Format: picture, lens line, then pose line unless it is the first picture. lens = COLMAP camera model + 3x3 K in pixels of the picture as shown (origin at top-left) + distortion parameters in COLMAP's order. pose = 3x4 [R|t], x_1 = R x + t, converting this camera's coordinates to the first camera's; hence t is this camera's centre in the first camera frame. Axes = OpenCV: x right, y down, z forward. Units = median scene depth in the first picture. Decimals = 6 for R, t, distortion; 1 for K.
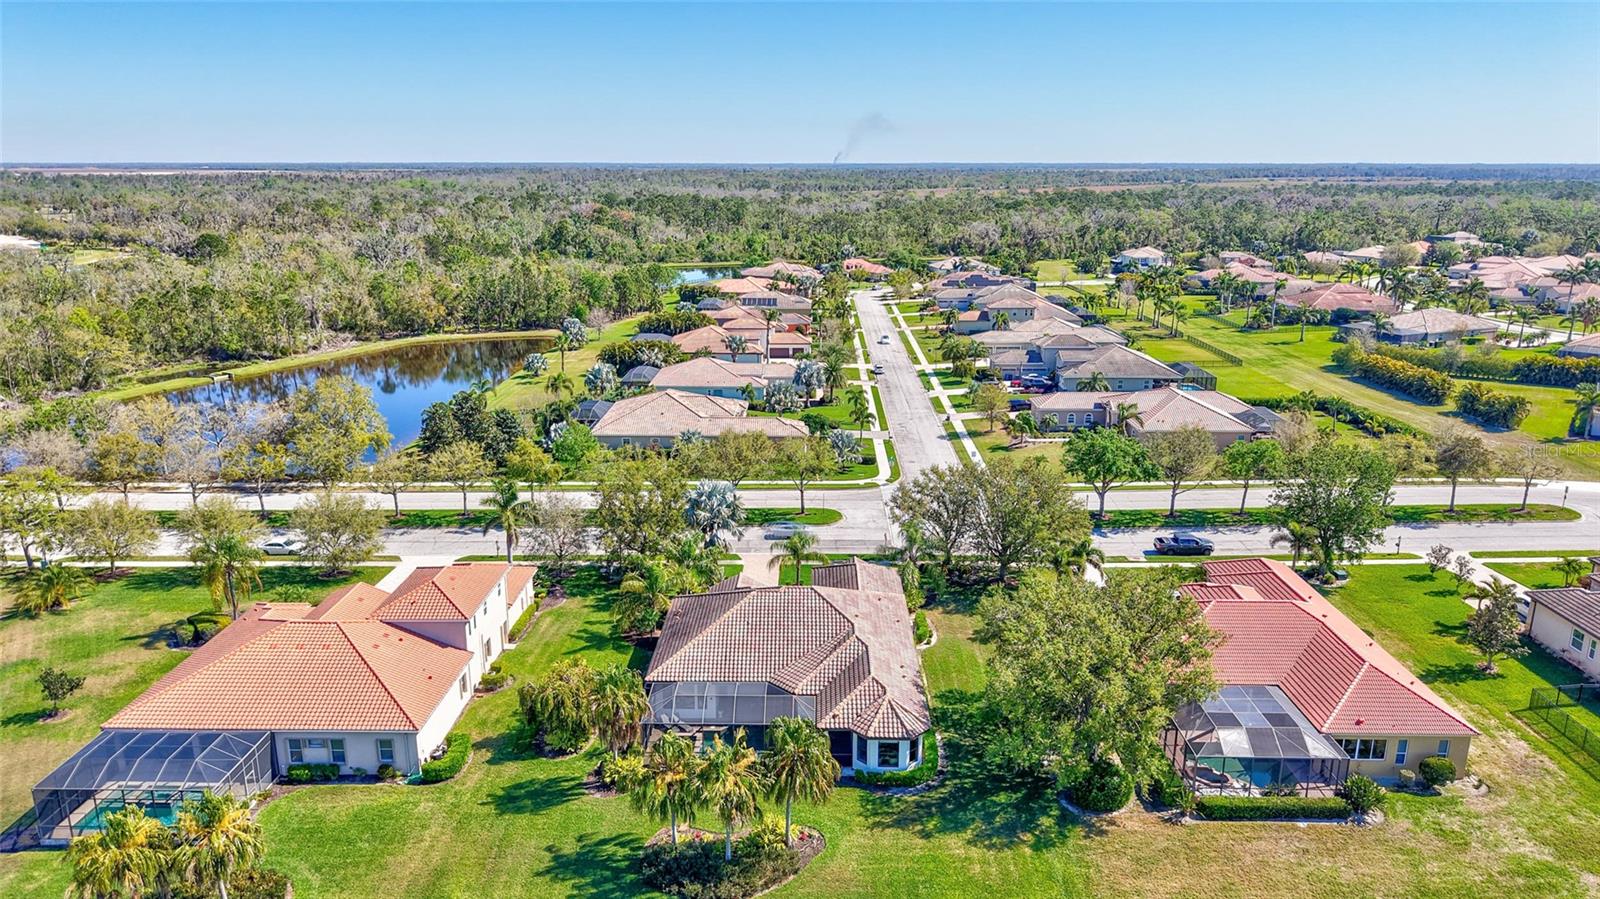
lens RADIAL K [[1081.3, 0, 800.0], [0, 1081.3, 449.5], [0, 0, 1]] dist [0.008440, -0.004336]
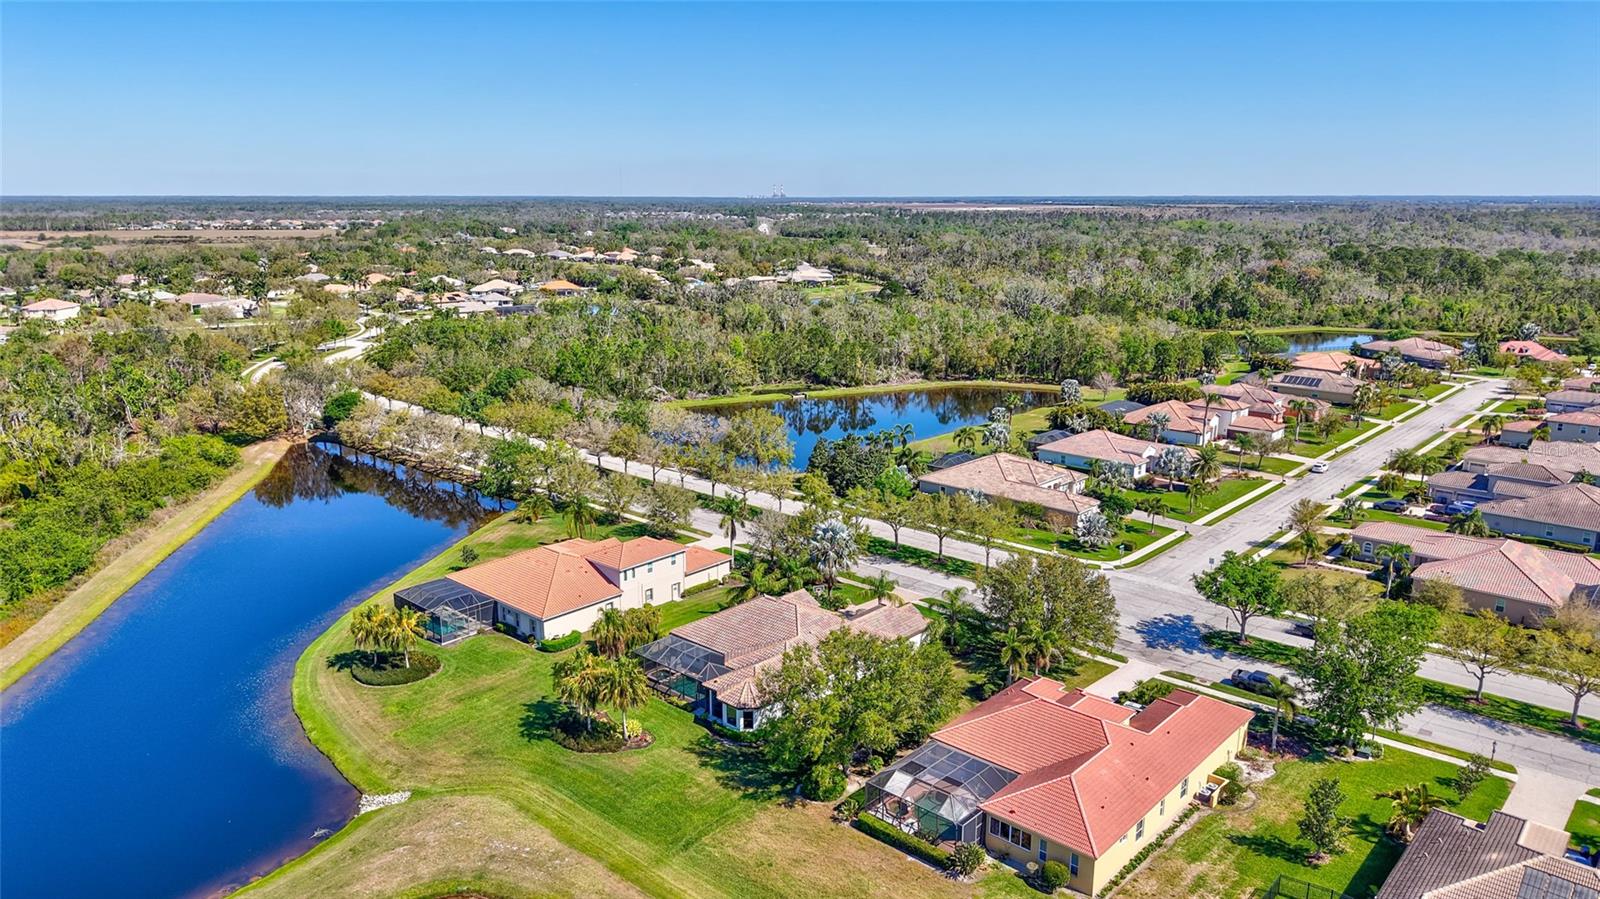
lens RADIAL K [[1081.3, 0, 800.0], [0, 1081.3, 449.5], [0, 0, 1]] dist [0.008440, -0.004336]
pose [[0.750486, 0.151164, -0.643366, 0.666519], [-0.169647, 0.984934, 0.033525, -0.088446], [0.638742, 0.083985, 0.764824, -0.056497]]
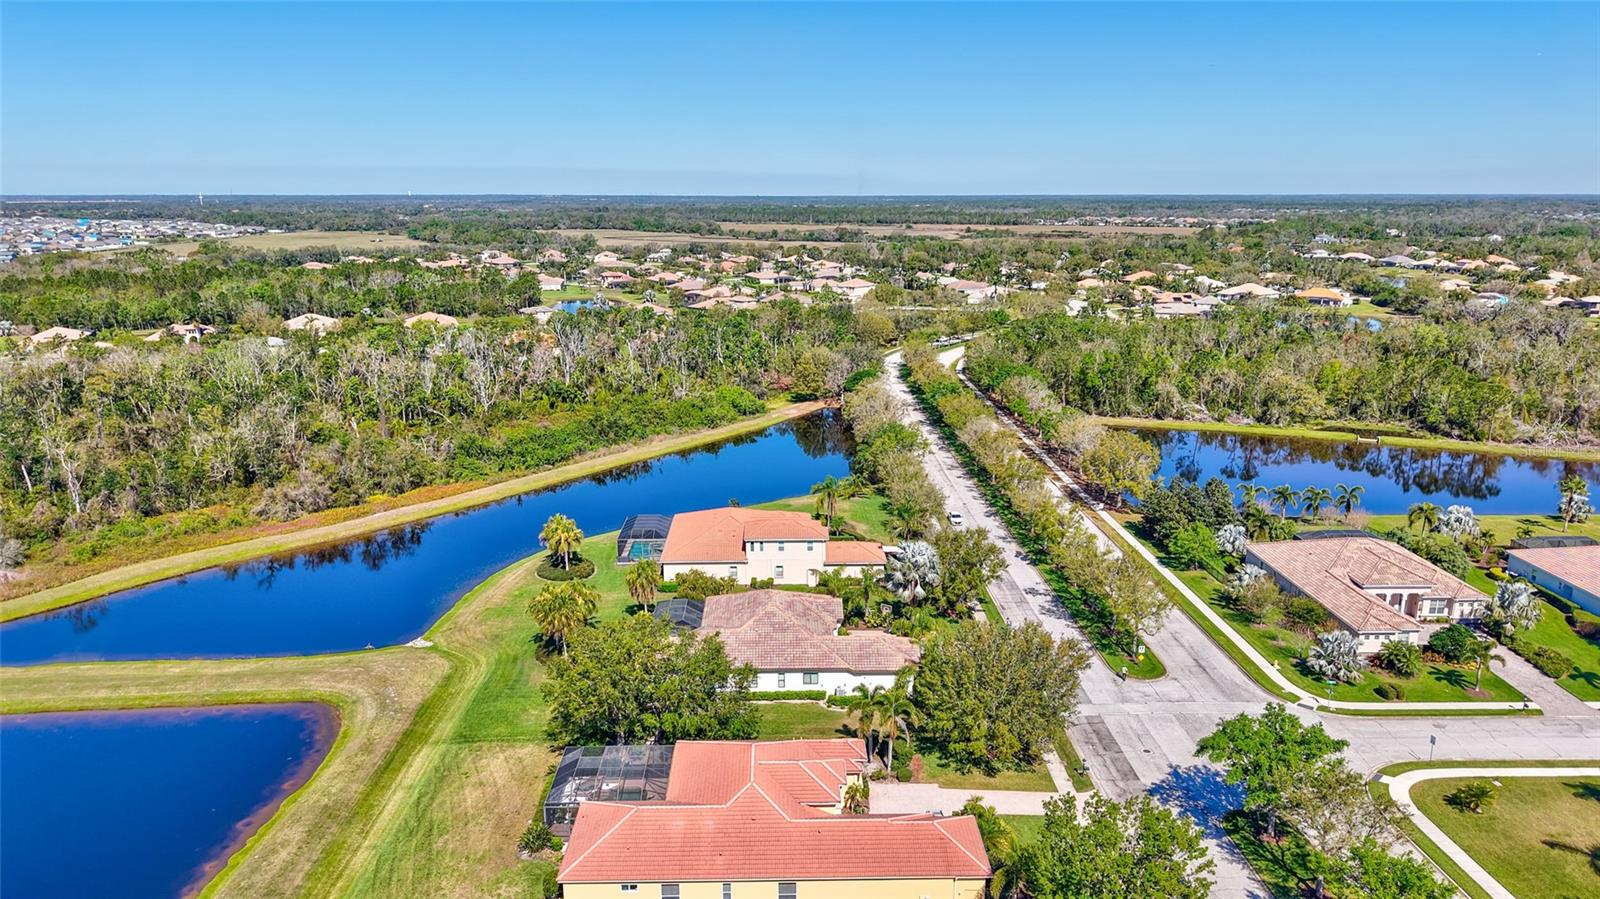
lens RADIAL K [[1085.4, 0, 800.0], [0, 1085.4, 449.5], [0, 0, 1]] dist [0.022346, 0.000040]
pose [[0.035645, 0.227964, -0.973017, 1.012550], [-0.255491, 0.943359, 0.211656, -0.277608], [0.966154, 0.241052, 0.091869, 0.655761]]
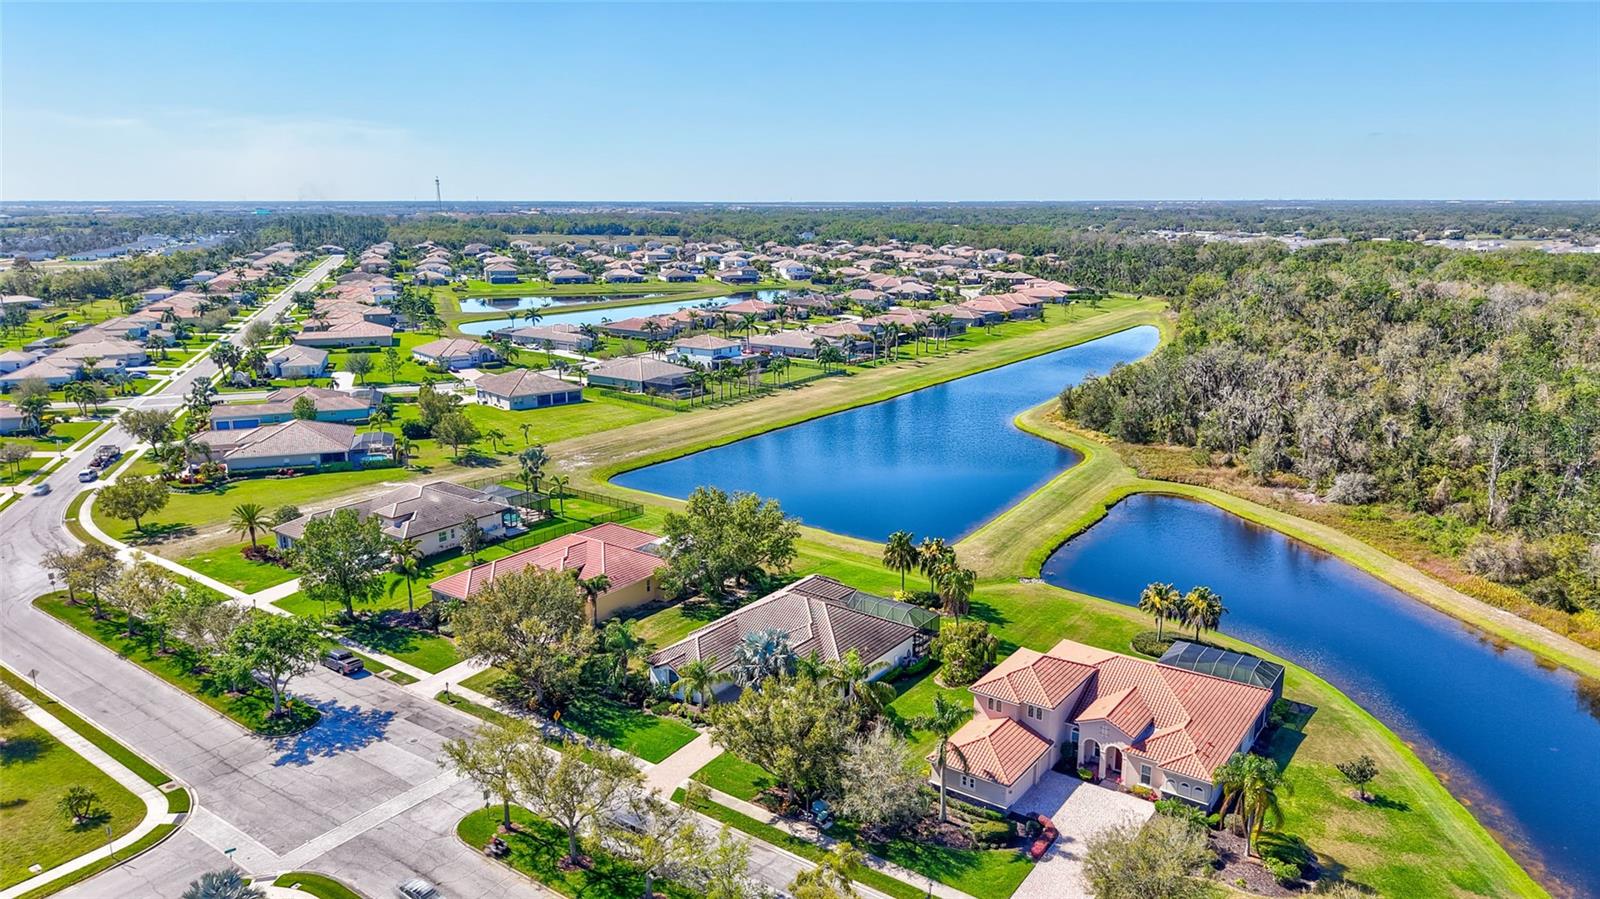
lens RADIAL K [[1072.7, 0, 800.0], [0, 1072.7, 449.5], [0, 0, 1]] dist [0.074593, -0.106854]
pose [[-0.819670, -0.130521, 0.557769, -0.578870], [0.146772, 0.893341, 0.424735, -0.484573], [-0.553714, 0.430007, -0.713088, 1.459753]]
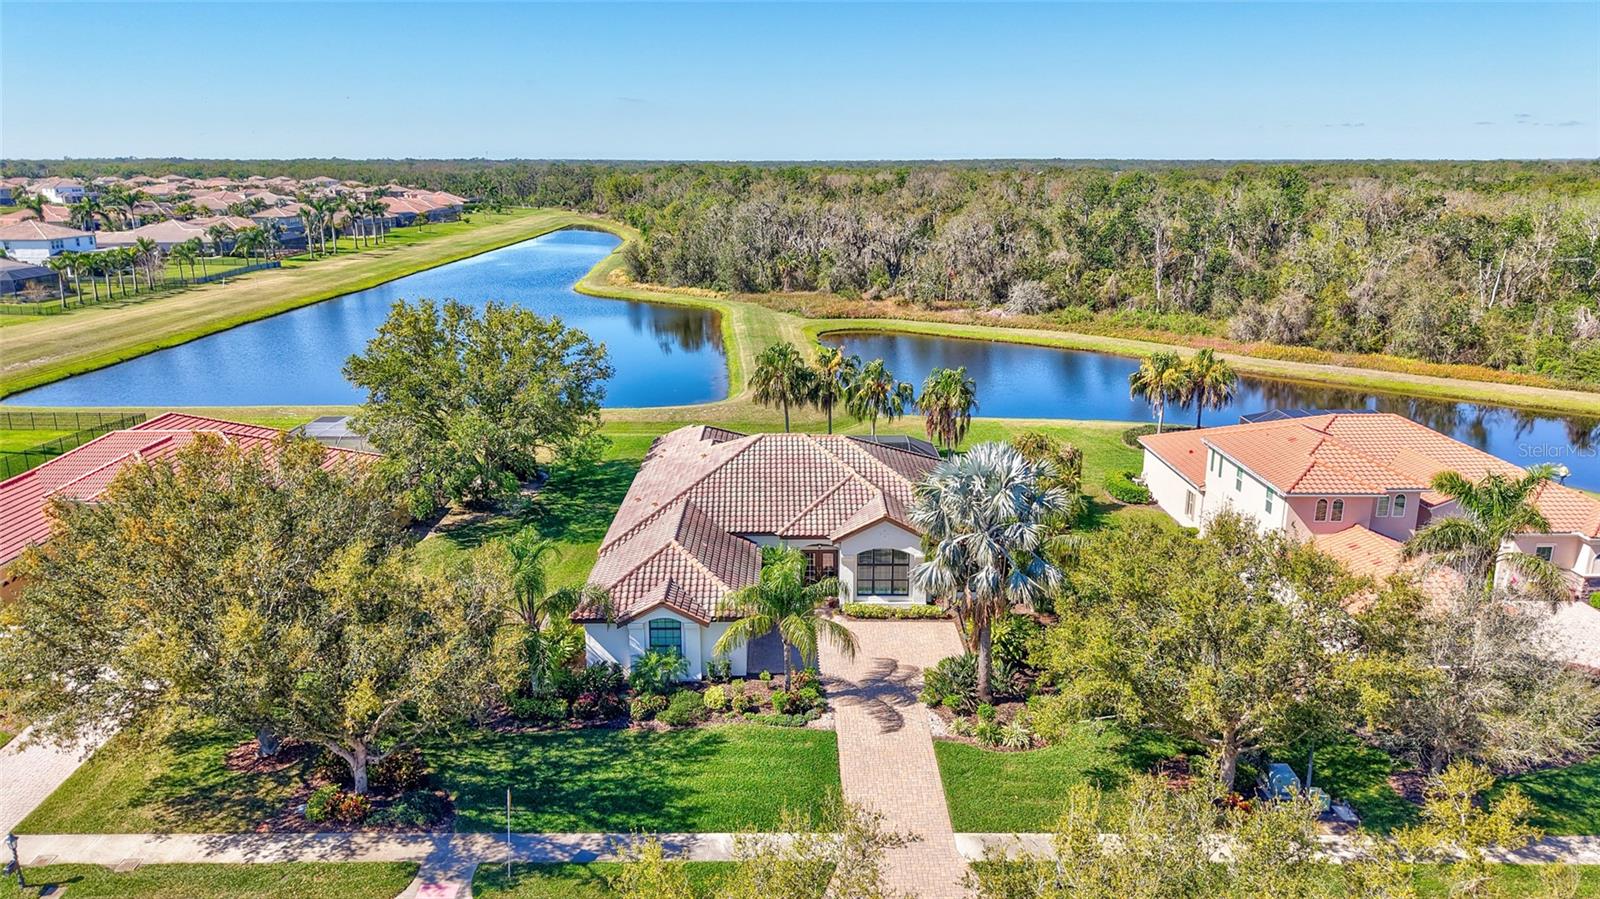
lens RADIAL K [[1085.4, 0, 800.0], [0, 1085.4, 449.5], [0, 0, 1]] dist [0.022346, 0.000040]
pose [[-0.999830, 0.003681, -0.018073, 0.001004], [-0.005821, 0.866836, 0.498560, -0.168578], [0.017502, 0.498580, -0.866667, 1.241486]]
